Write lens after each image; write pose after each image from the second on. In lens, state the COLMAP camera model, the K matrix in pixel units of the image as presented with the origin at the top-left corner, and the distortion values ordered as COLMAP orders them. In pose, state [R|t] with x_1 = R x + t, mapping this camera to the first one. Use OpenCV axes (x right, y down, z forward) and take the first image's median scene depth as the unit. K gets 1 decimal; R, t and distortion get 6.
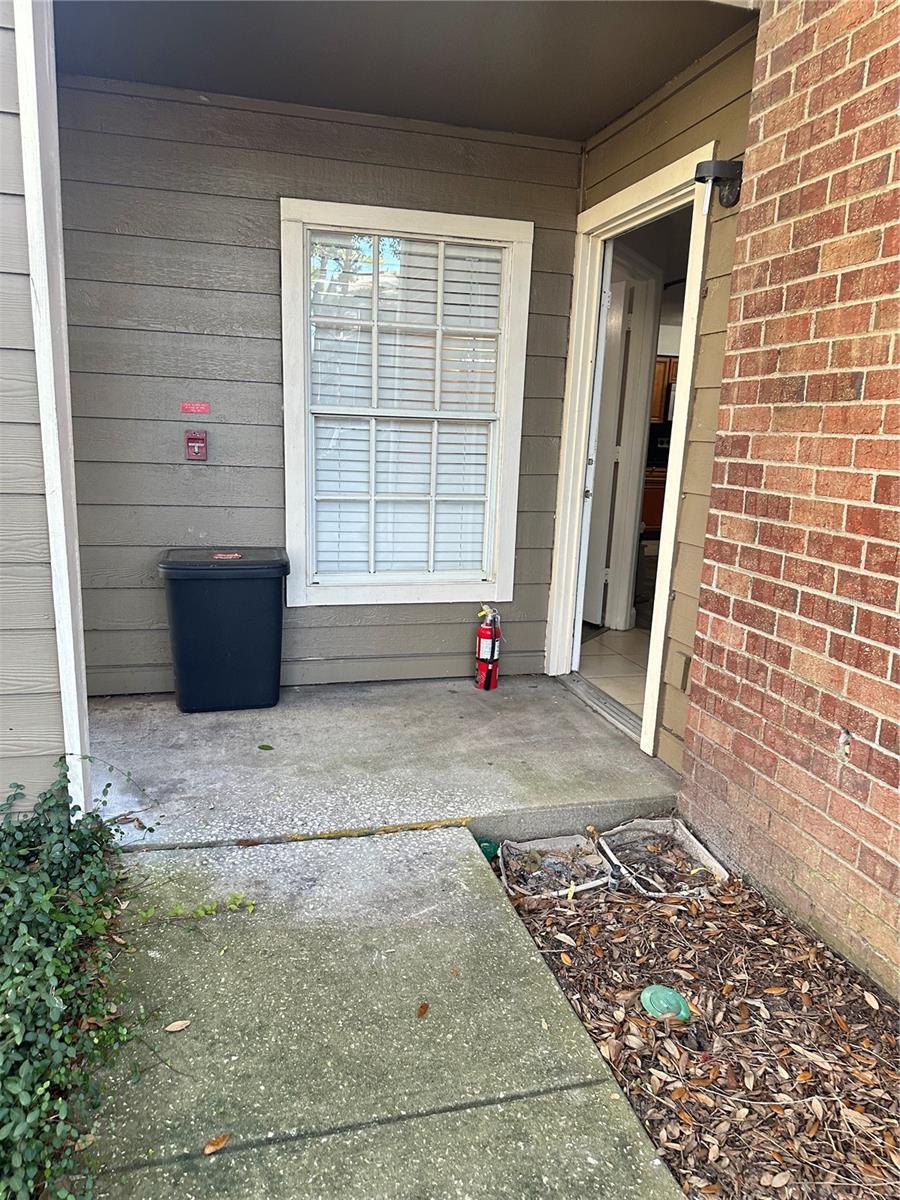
lens RADIAL K [[853.7, 0, 448.8], [0, 853.7, 603.4], [0, 0, 1]] dist [0.035146, -0.042082]
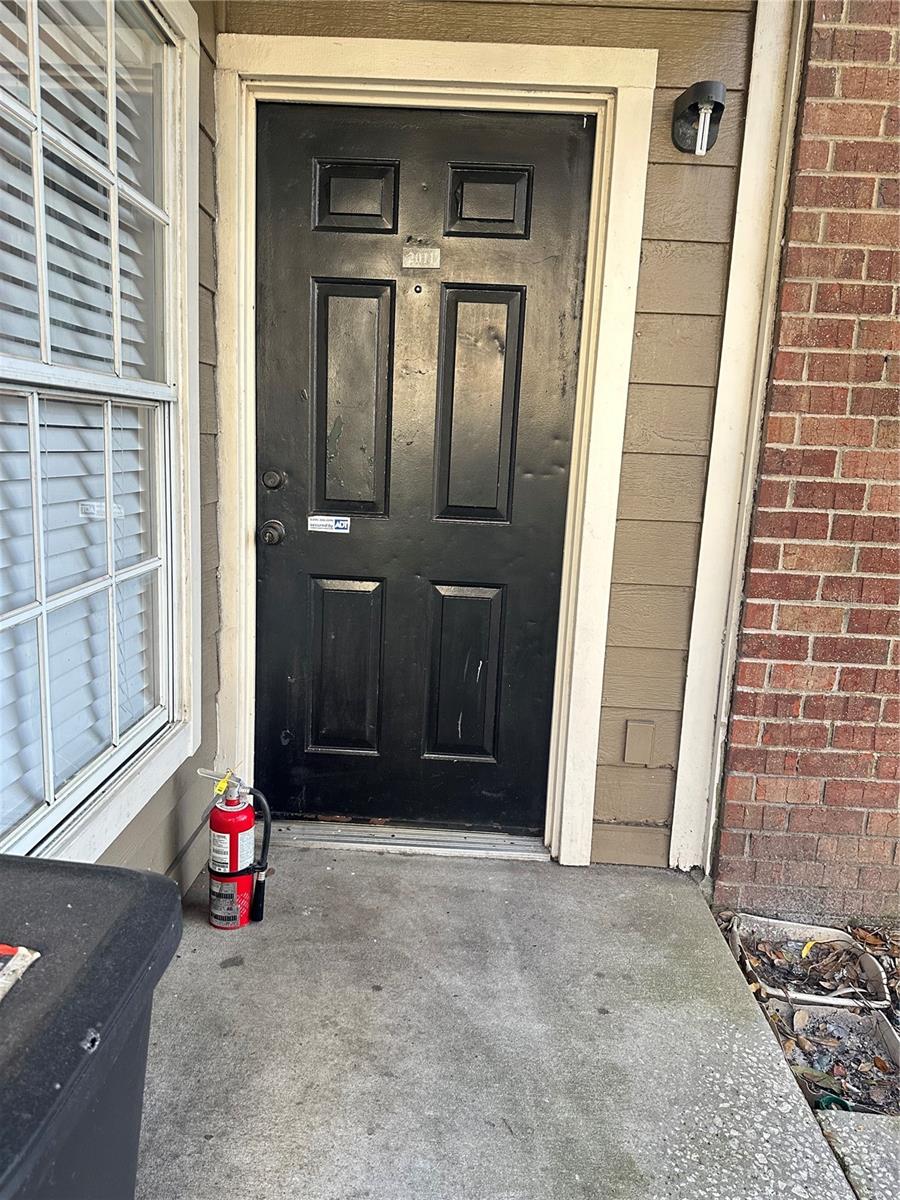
lens RADIAL K [[853.7, 0, 453.2], [0, 853.7, 596.6], [0, 0, 1]] dist [0.035146, -0.042082]
pose [[0.277058, -0.197141, 0.940412, -0.578241], [0.157321, 0.974825, 0.158006, -0.240308], [-0.947887, 0.104170, 0.301098, 1.077839]]
